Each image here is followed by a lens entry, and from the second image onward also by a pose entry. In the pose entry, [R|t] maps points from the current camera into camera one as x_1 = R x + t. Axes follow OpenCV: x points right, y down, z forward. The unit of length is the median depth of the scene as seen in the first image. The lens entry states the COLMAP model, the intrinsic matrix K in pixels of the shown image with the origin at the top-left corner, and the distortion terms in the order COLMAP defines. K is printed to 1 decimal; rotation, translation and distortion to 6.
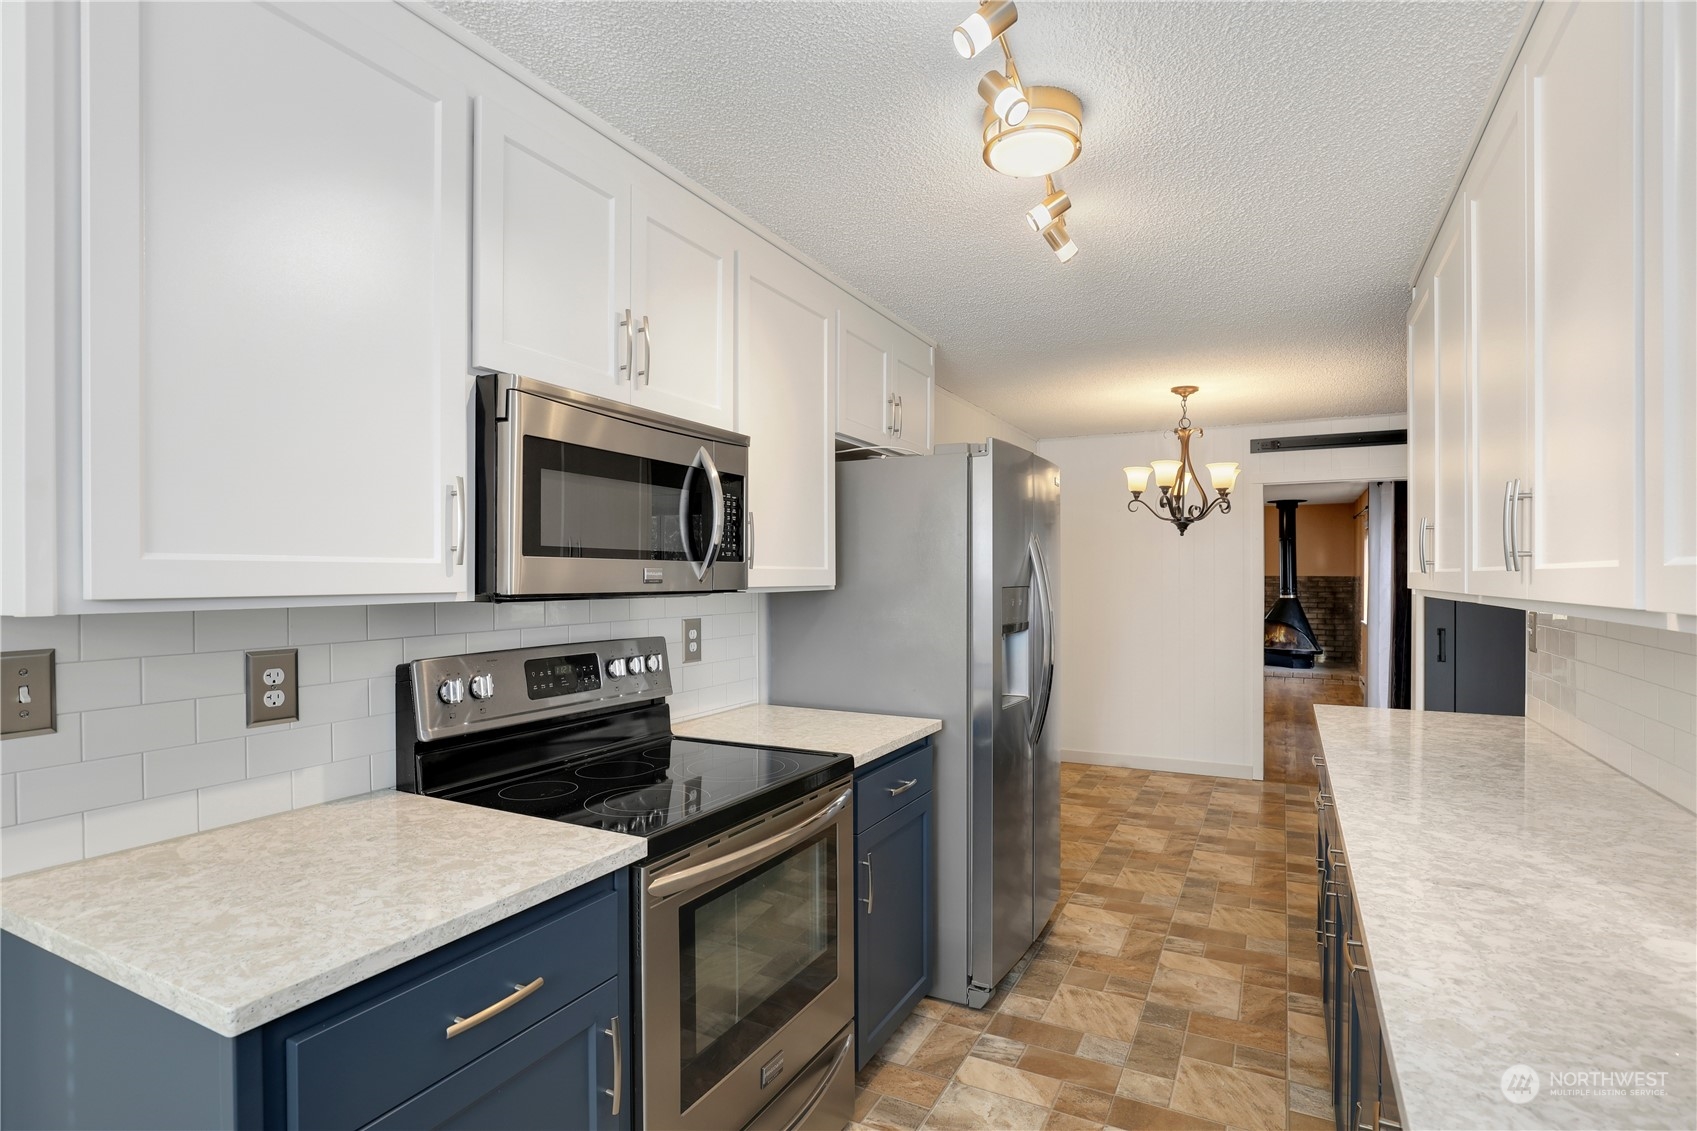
lens RADIAL K [[836.9, 0, 847.4], [0, 836.9, 584.6], [0, 0, 1]] dist [-0.018034, 0.000226]
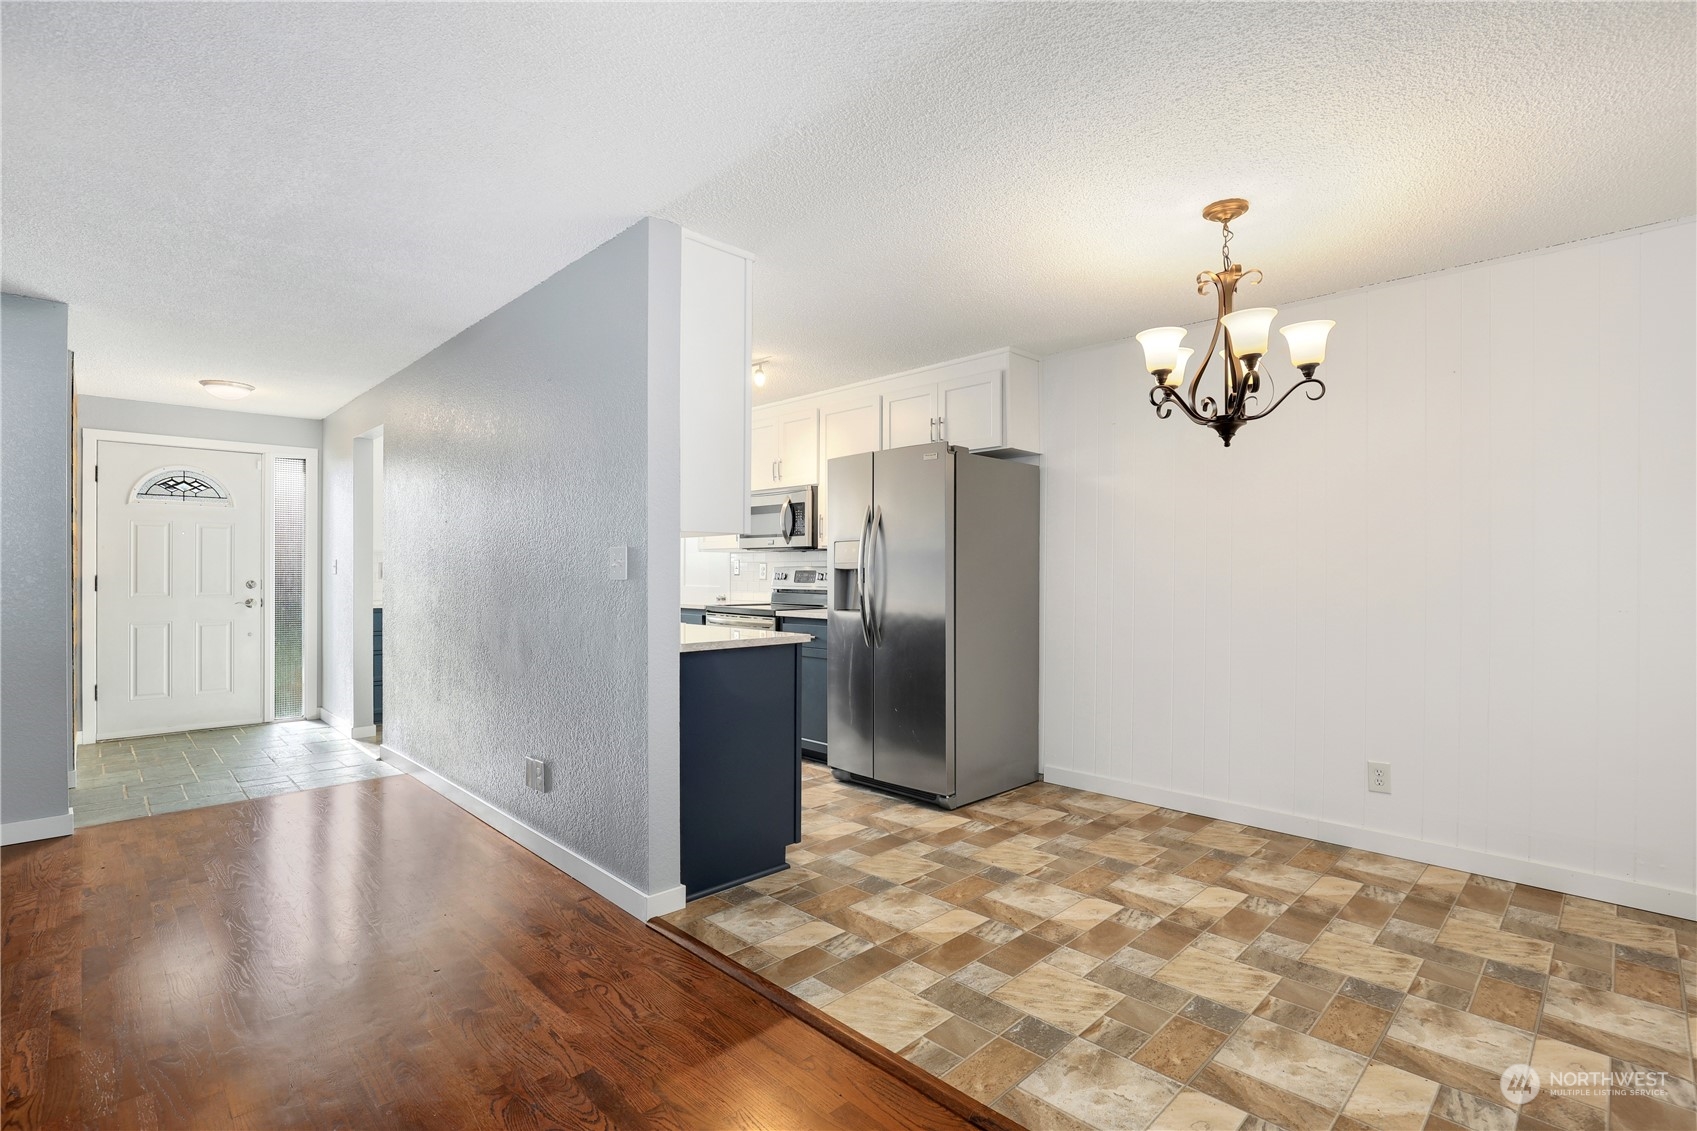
lens RADIAL K [[836.9, 0, 847.4], [0, 836.9, 584.6], [0, 0, 1]] dist [-0.018034, 0.000226]
pose [[-0.343597, 0.029647, -0.938649, 1.530457], [0.004705, 0.999543, 0.029848, 0.033393], [0.939106, 0.005840, -0.343579, 1.364392]]
